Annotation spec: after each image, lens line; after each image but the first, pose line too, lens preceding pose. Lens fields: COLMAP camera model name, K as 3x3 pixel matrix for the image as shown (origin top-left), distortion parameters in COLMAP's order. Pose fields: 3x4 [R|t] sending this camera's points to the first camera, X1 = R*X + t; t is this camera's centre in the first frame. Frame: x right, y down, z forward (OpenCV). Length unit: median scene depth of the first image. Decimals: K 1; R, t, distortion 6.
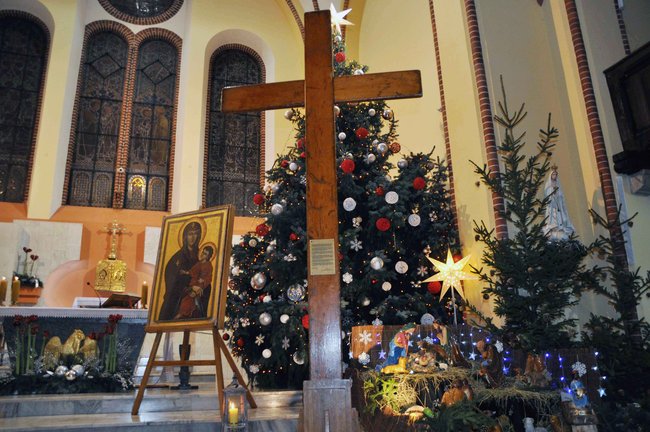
lens RADIAL K [[564.9, 0, 326.9], [0, 564.9, 203.1], [0, 0, 1]] dist [-0.141149, 0.162488]
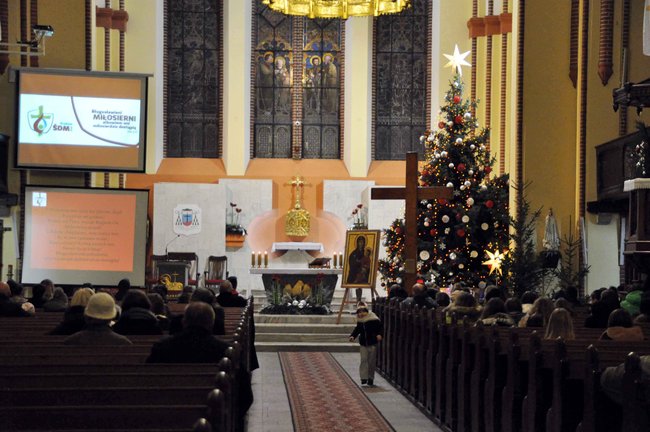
lens RADIAL K [[1457.1, 0, 325.2], [0, 1457.1, 215.1], [0, 0, 1]] dist [0.464738, 0.000000]
pose [[0.964281, 0.024808, -0.263718, 0.505367], [0.040495, 0.970095, 0.239325, -0.641843], [0.261769, -0.241456, 0.934439, -1.945824]]
